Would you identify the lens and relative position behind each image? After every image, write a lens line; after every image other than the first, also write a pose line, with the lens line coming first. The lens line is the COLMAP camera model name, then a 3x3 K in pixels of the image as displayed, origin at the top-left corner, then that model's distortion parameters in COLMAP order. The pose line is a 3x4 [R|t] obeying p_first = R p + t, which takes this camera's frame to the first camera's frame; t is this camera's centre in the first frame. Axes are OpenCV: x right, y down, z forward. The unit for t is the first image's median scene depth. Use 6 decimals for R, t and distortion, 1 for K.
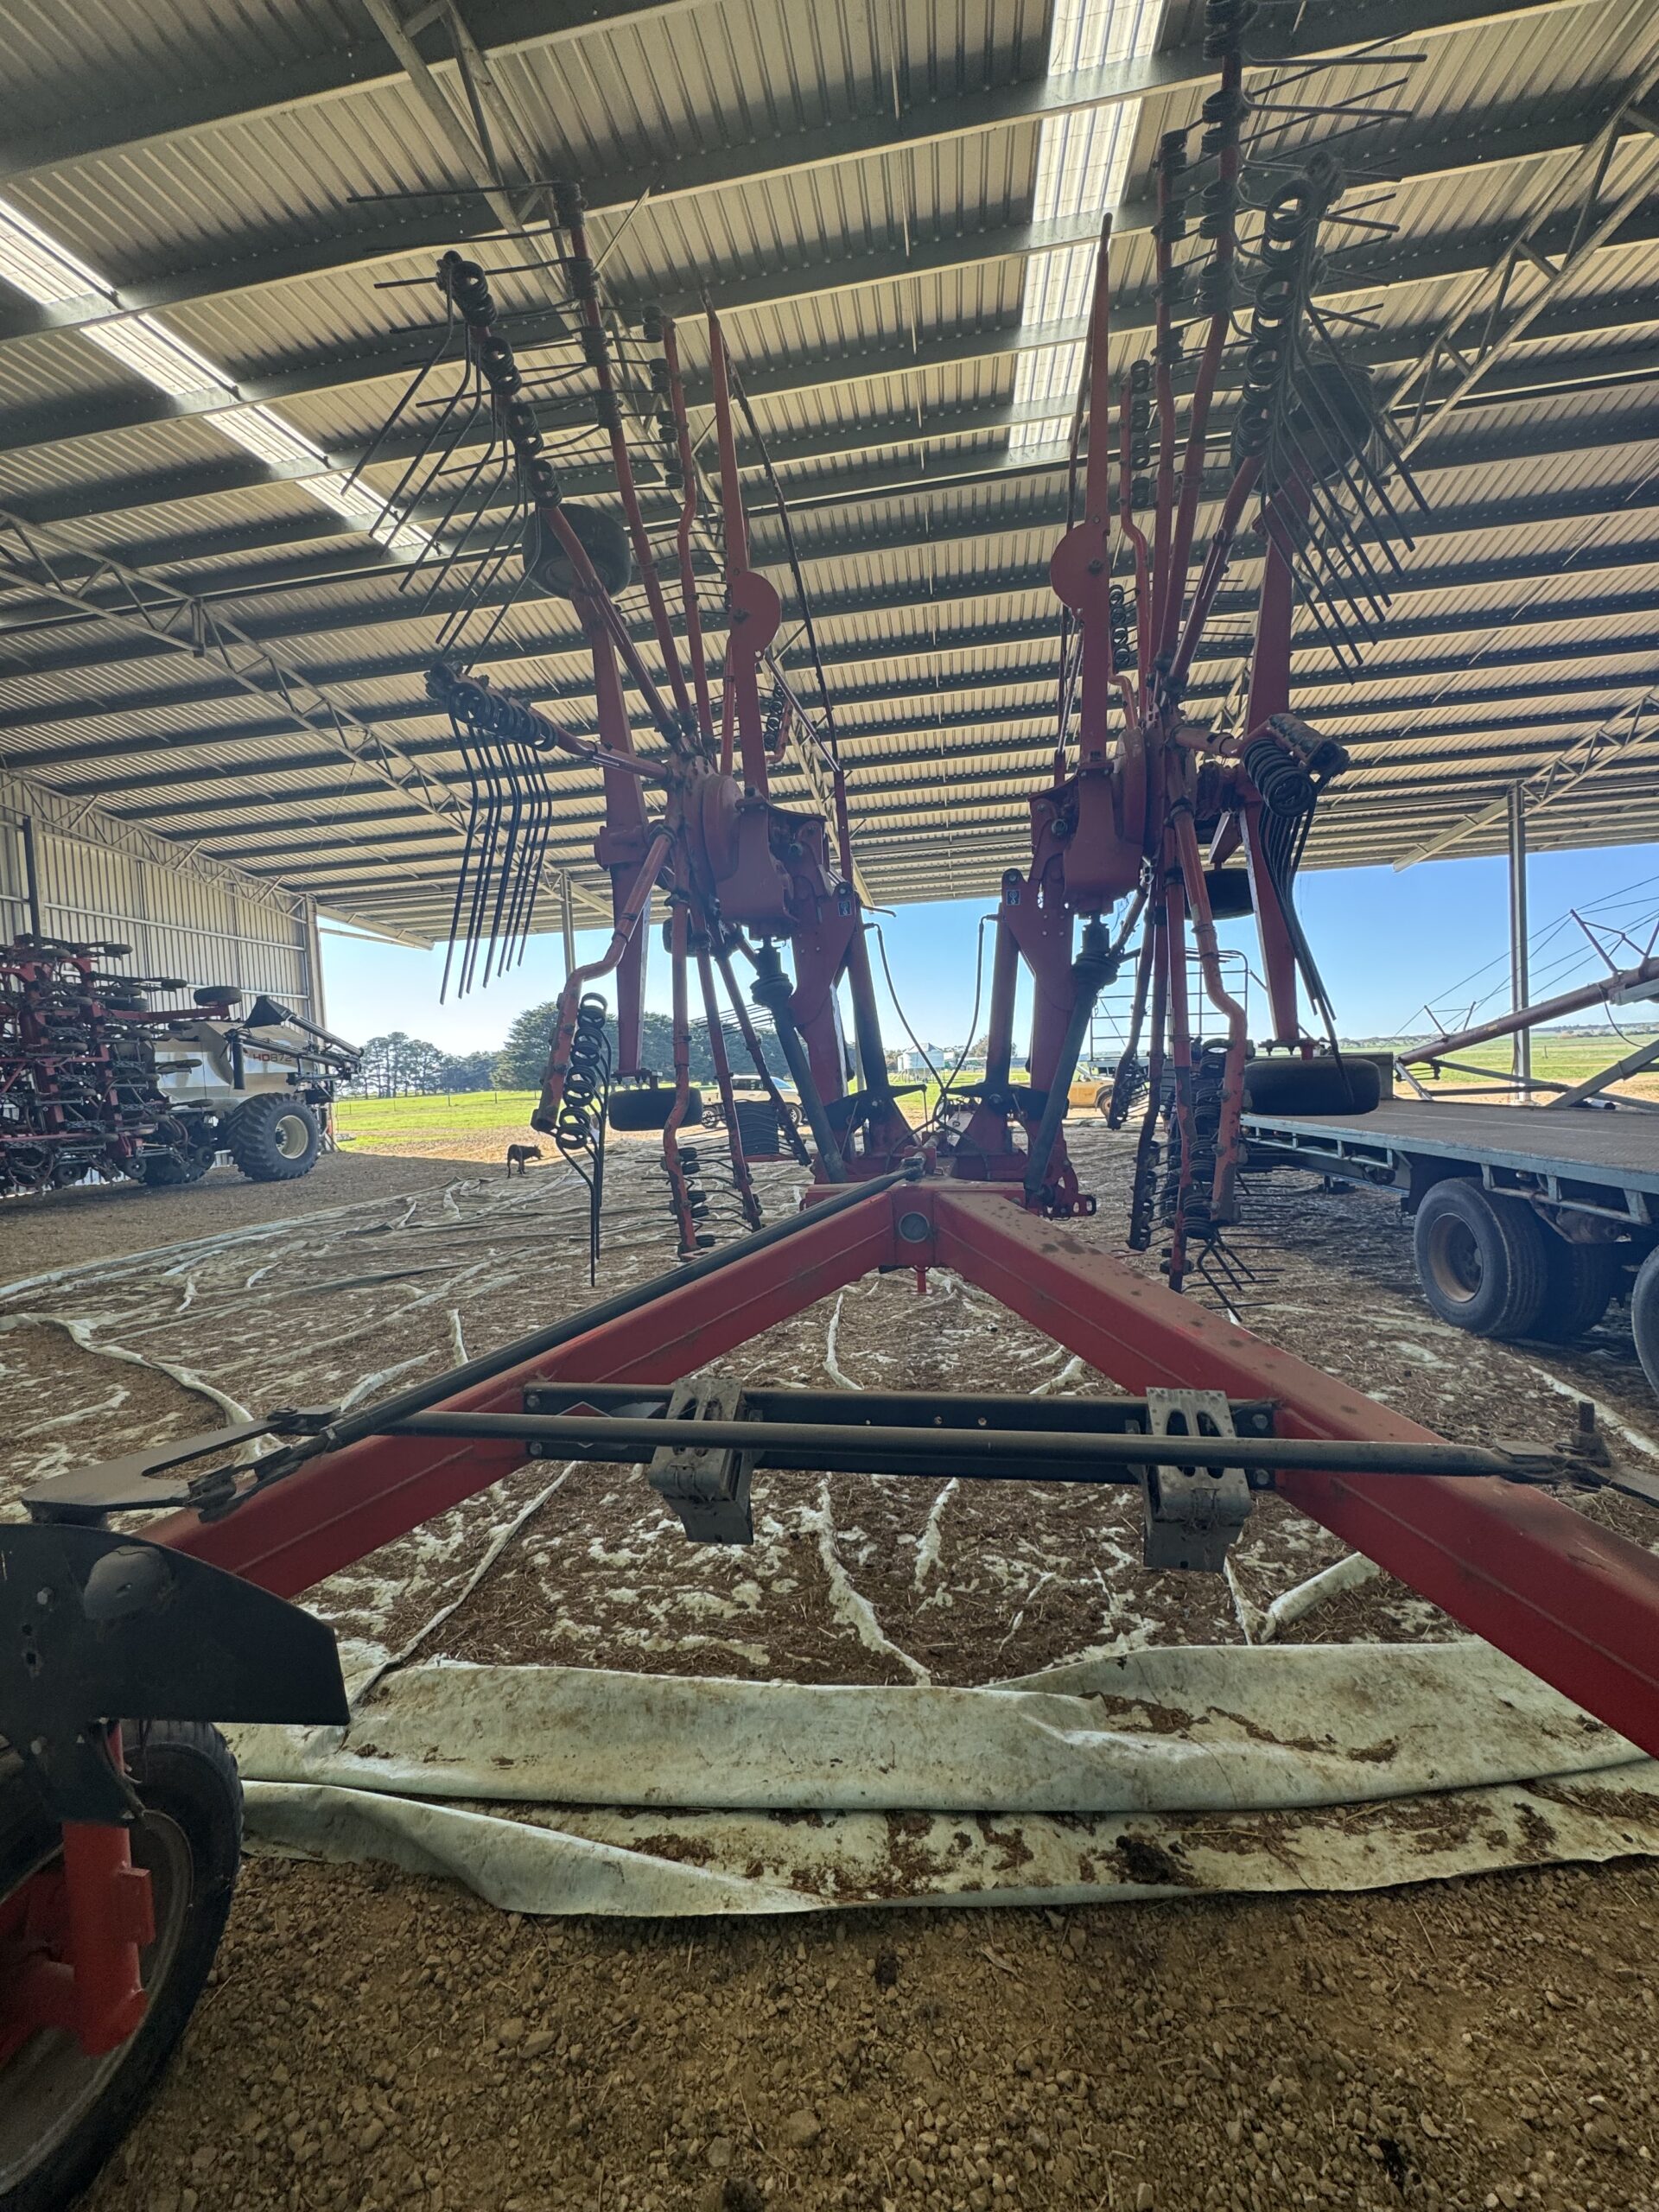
lens RADIAL K [[880.8, 0, 829.0], [0, 880.8, 1105.1], [0, 0, 1]] dist [-0.005157, 0.001005]
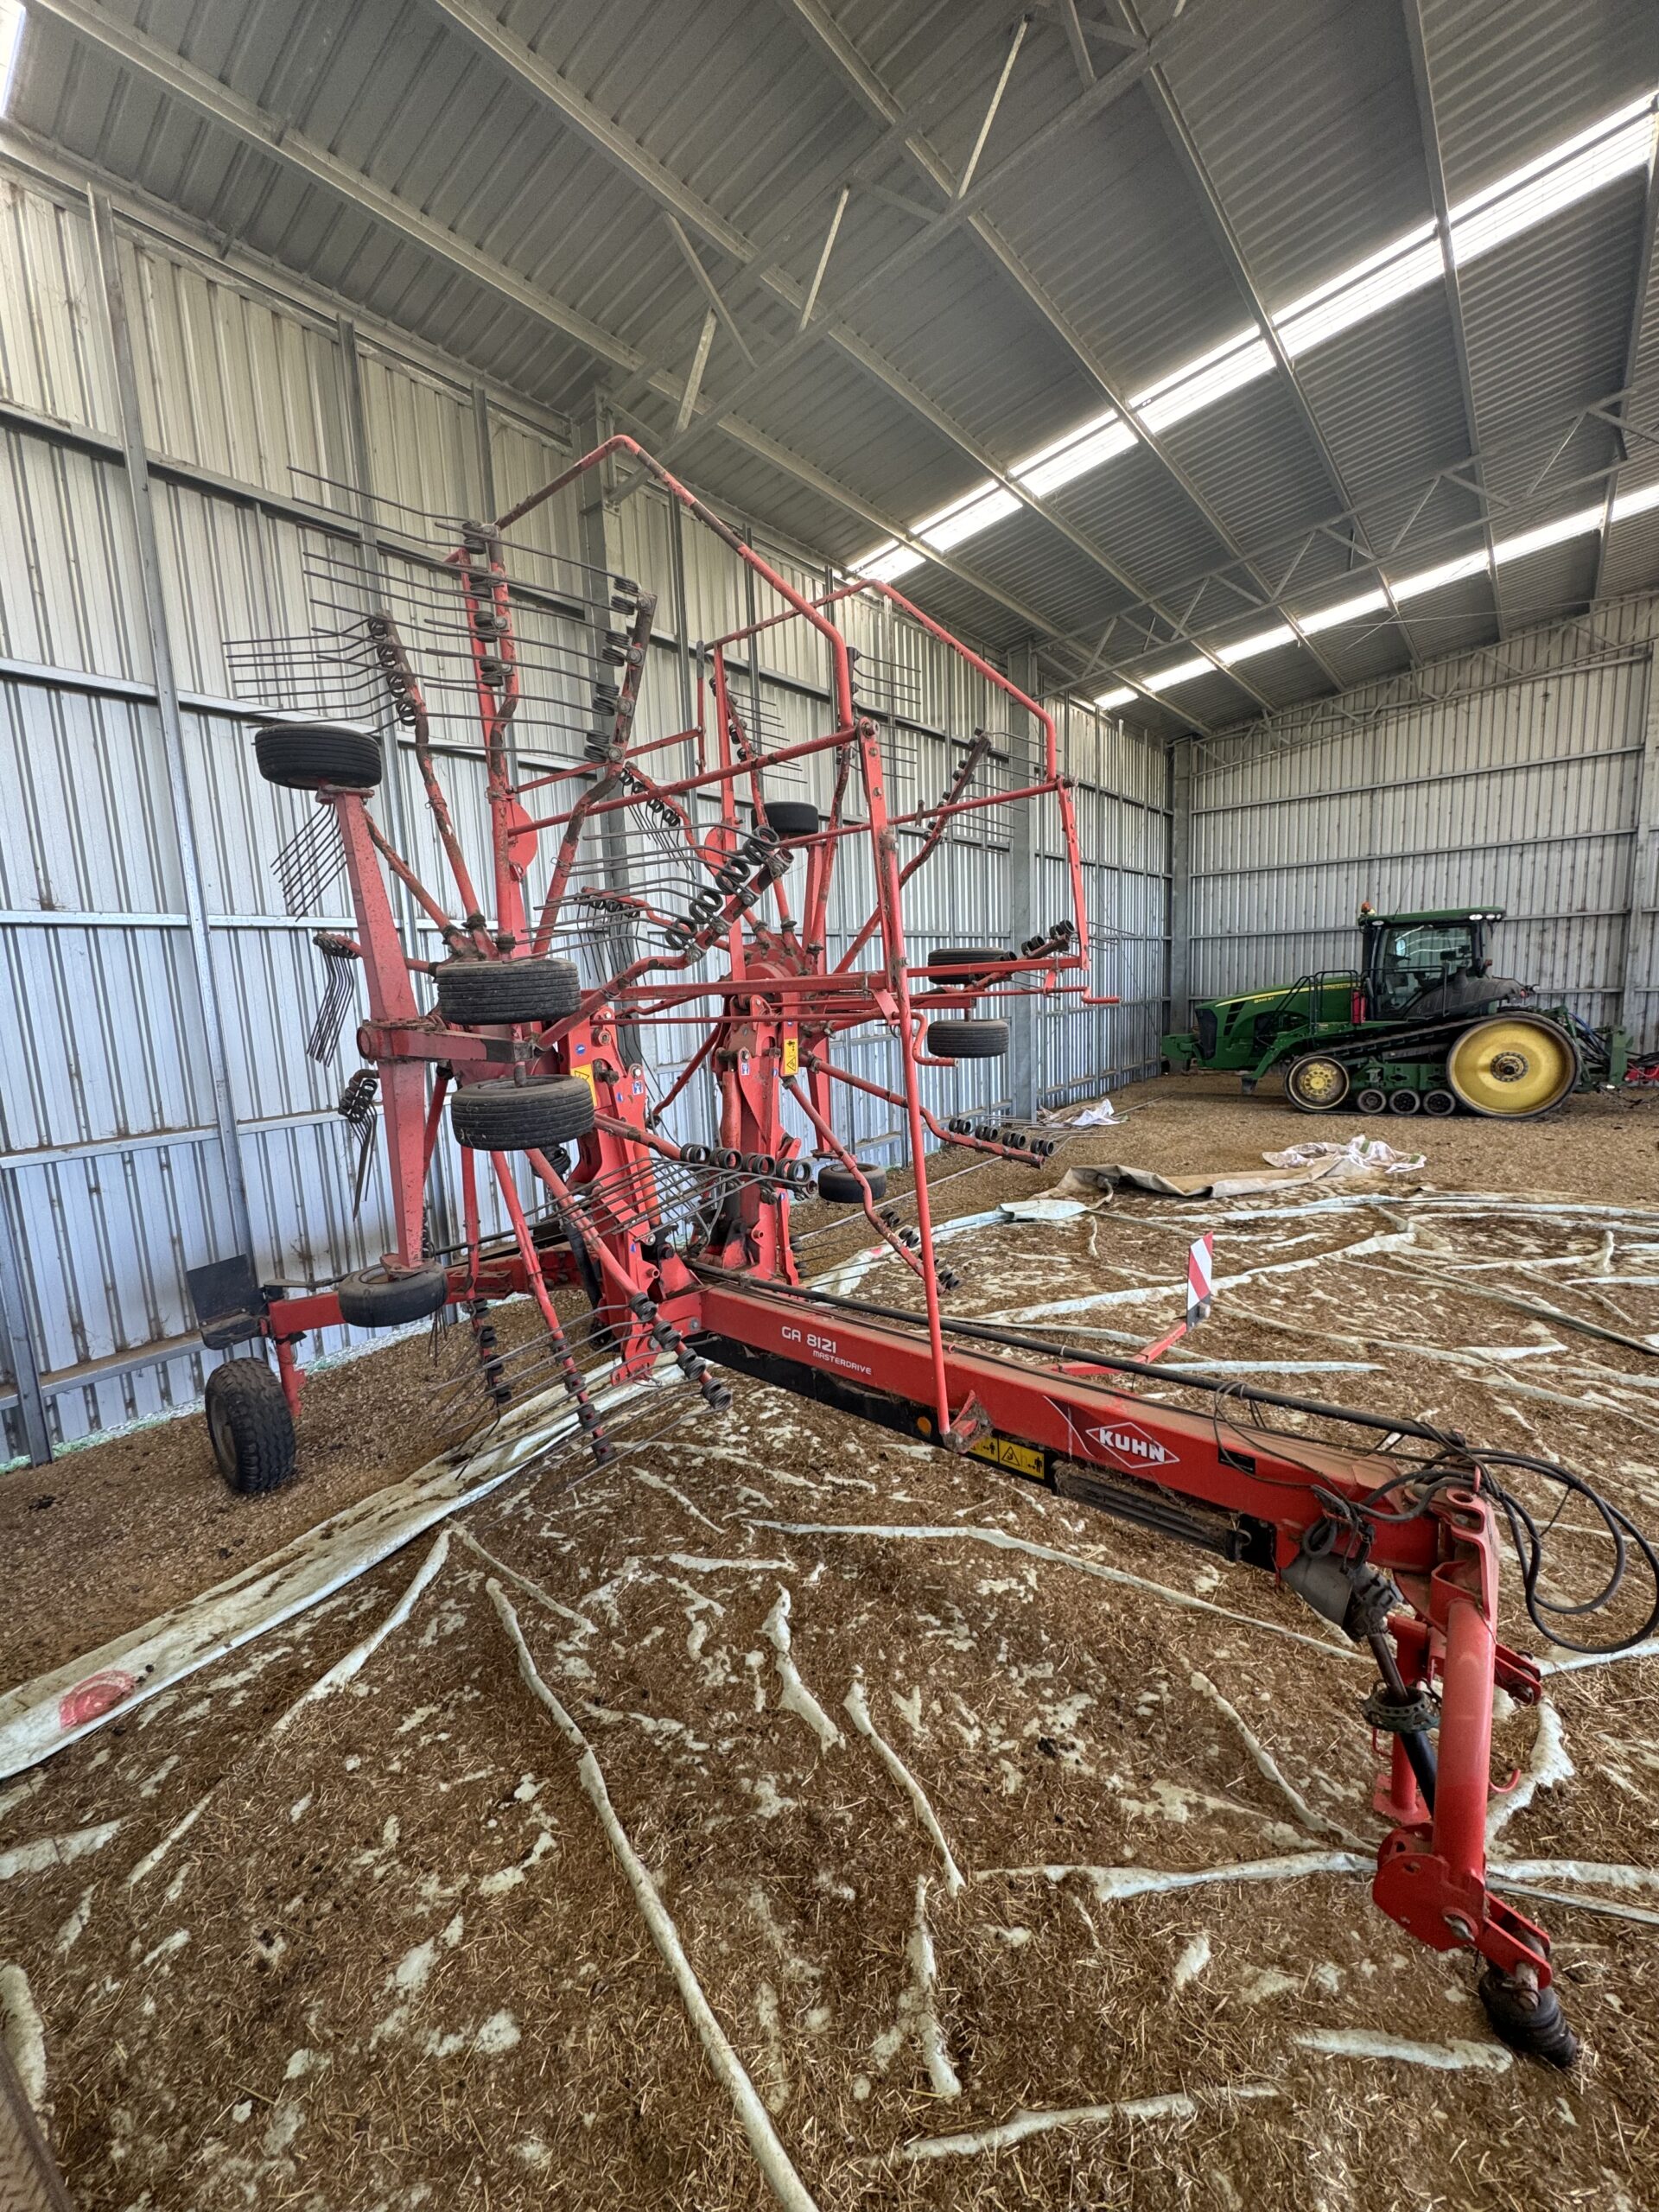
lens RADIAL K [[880.8, 0, 827.1], [0, 880.8, 1104.0], [0, 0, 1]] dist [-0.005157, 0.001005]
pose [[-0.499127, 0.197135, -0.843807, 1.117523], [0.037834, 0.977807, 0.206061, -0.468013], [0.865702, 0.070926, -0.495509, 1.922670]]
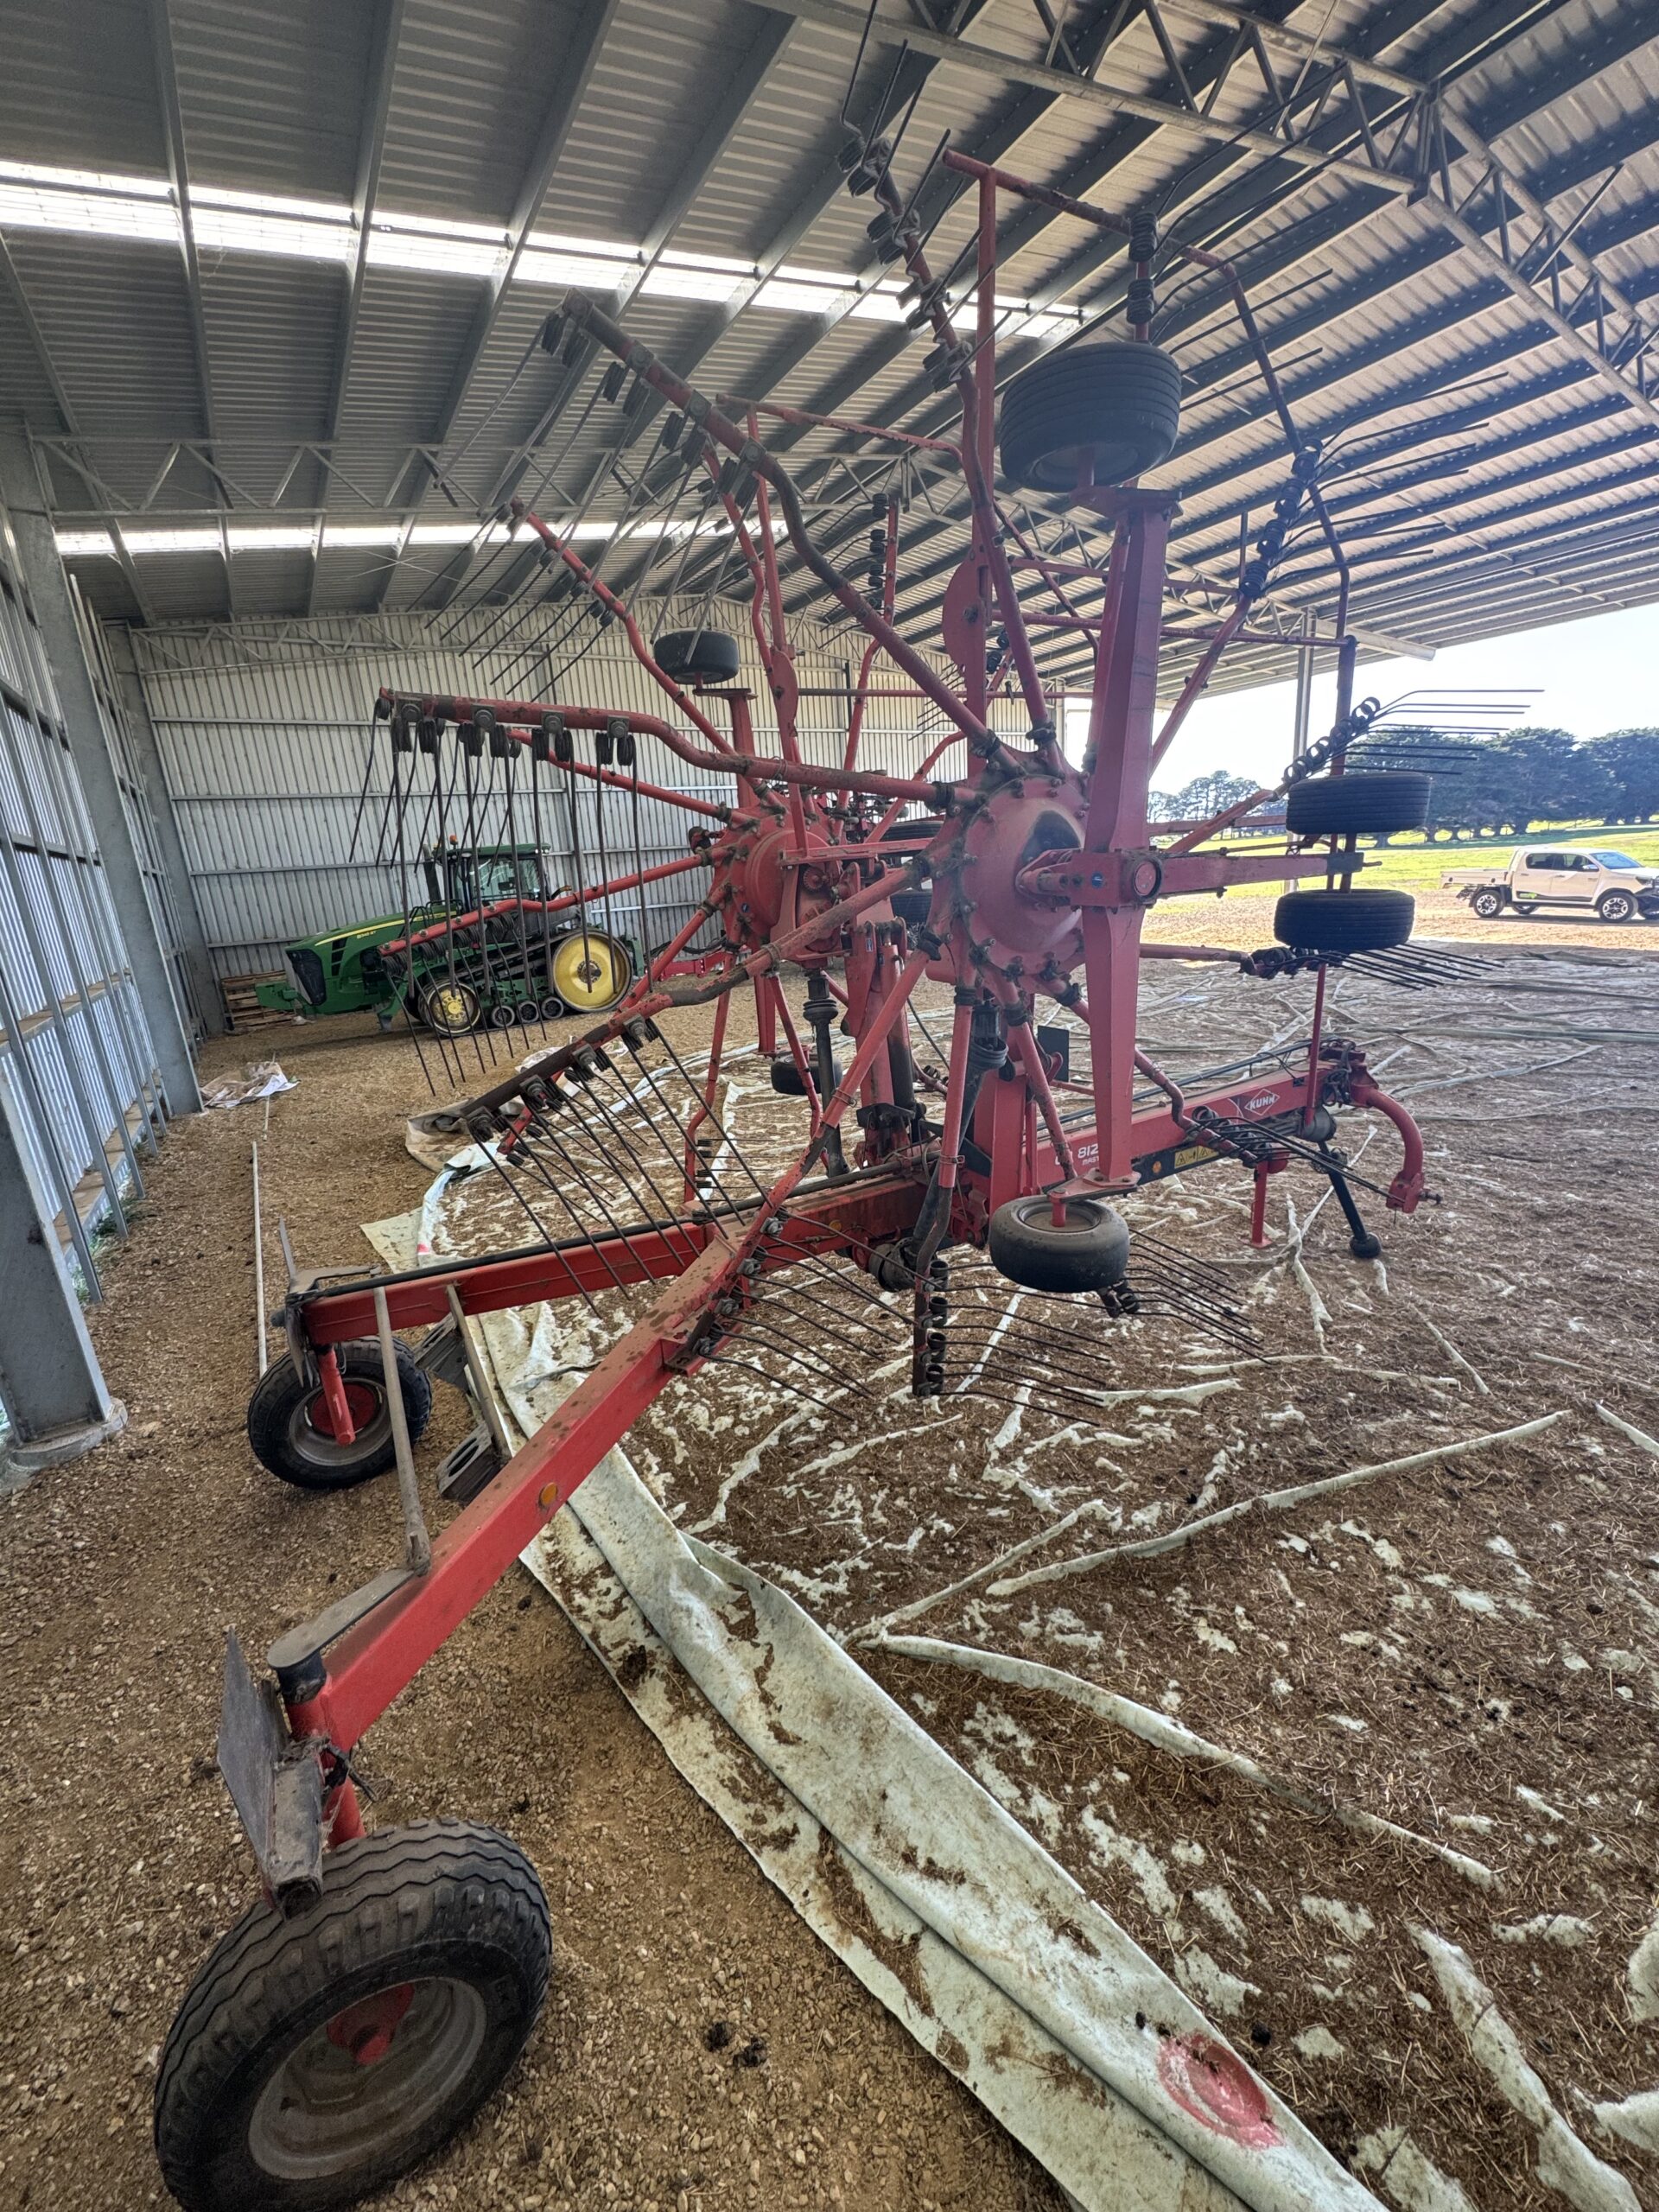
lens RADIAL K [[880.8, 0, 829.1], [0, 880.8, 1106.7], [0, 0, 1]] dist [-0.005157, 0.001005]
pose [[0.652270, 0.212420, -0.727613, 0.919620], [0.003760, 0.959011, 0.283345, -0.373489], [0.757977, -0.187554, 0.624736, 0.238989]]
